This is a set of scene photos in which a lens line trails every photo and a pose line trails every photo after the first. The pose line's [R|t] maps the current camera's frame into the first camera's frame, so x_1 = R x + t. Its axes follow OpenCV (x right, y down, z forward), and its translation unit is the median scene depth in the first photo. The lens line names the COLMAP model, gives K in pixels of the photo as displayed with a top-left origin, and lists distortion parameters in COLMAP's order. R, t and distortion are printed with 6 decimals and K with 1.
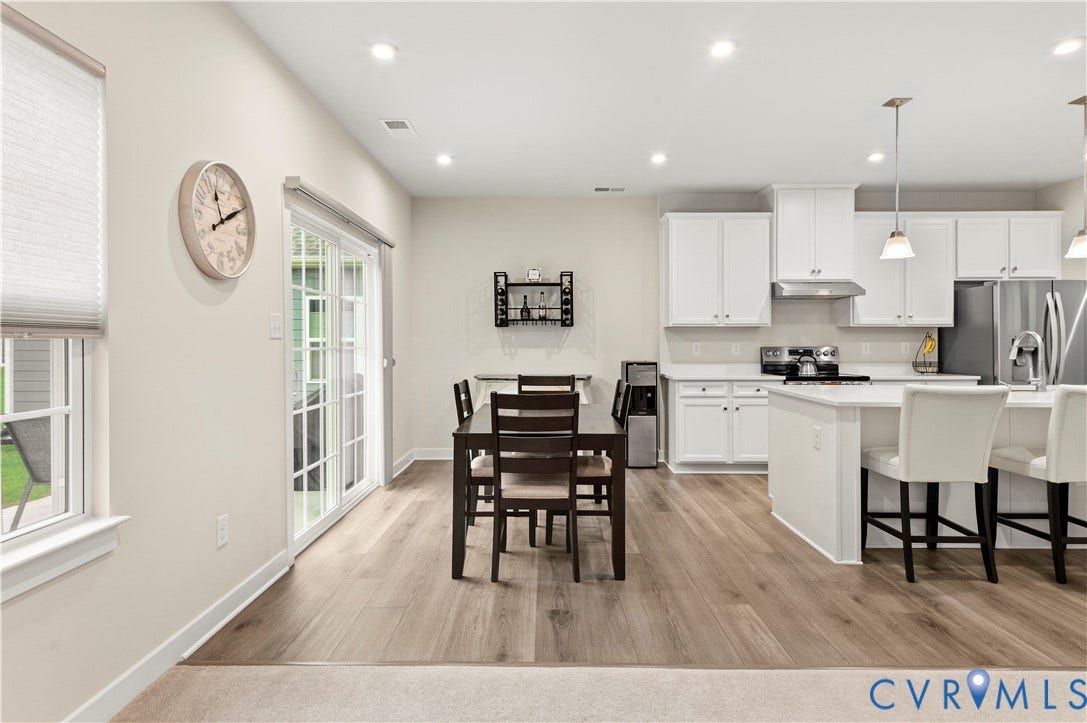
lens RADIAL K [[516.9, 0, 541.4], [0, 516.9, 346.7], [0, 0, 1]] dist [-0.000120, -0.000069]
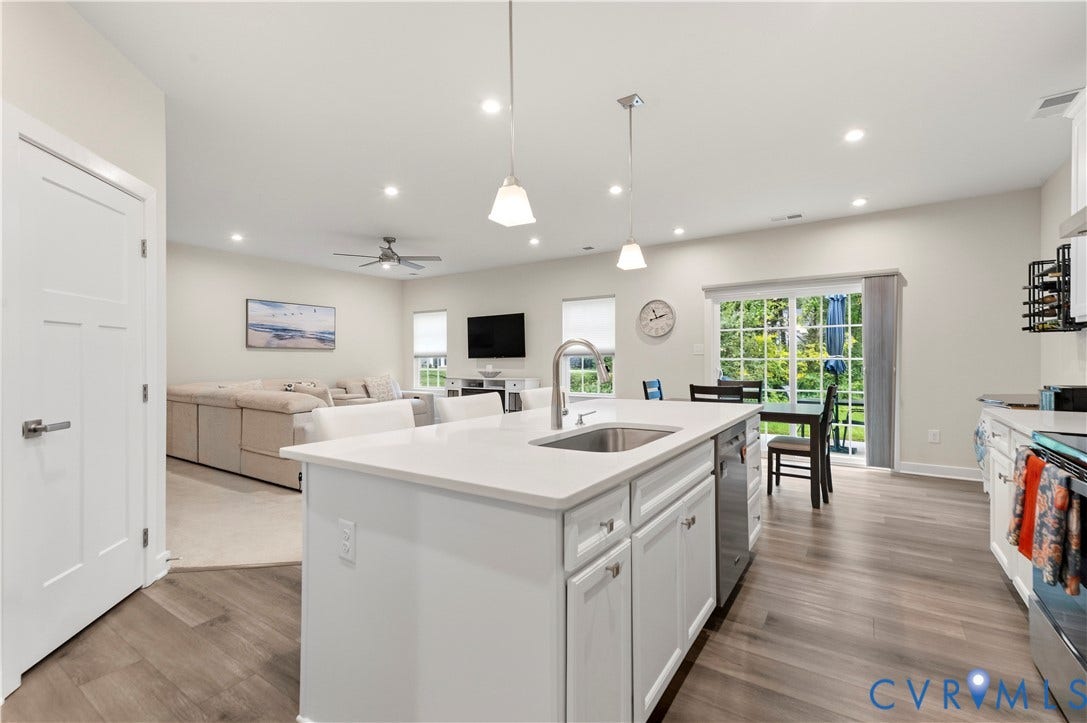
lens RADIAL K [[478.0, 0, 543.5], [0, 478.0, 361.5], [0, 0, 1]] dist [0.000123, 0.000048]
pose [[-0.542187, 0.011756, -0.840176, 0.804857], [0.003227, 0.999924, 0.011909, -0.004274], [0.840252, 0.003745, -0.542183, 0.704037]]
